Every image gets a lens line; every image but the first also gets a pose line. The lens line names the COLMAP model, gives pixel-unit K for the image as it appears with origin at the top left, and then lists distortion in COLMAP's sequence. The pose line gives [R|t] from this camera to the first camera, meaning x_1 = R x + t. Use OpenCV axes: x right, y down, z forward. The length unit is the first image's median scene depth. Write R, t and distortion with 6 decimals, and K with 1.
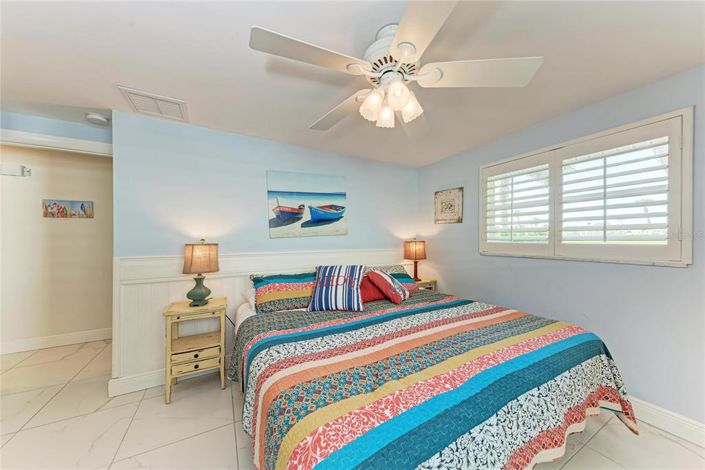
lens RADIAL K [[242.3, 0, 352.7], [0, 242.3, 239.6], [0, 0, 1]] dist [0.015025, -0.001177]
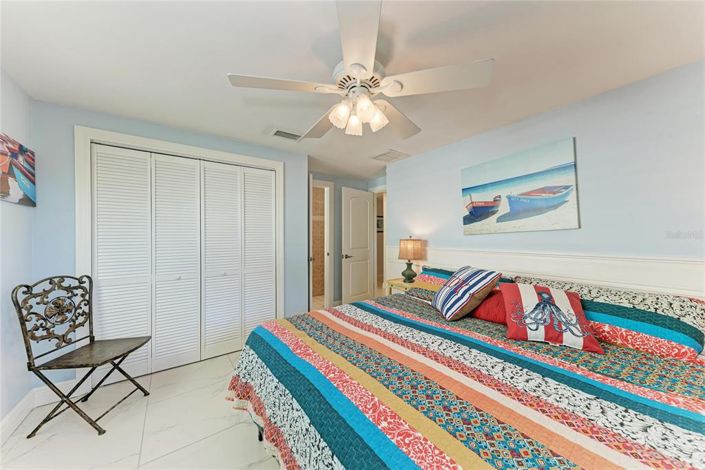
lens RADIAL K [[242.3, 0, 353.0], [0, 242.3, 228.3], [0, 0, 1]] dist [0.015025, -0.001177]
pose [[0.131831, -0.034702, -0.990665, 0.640201], [-0.014764, 0.999207, -0.036966, 0.010923], [0.991162, 0.019500, 0.131215, 0.432645]]
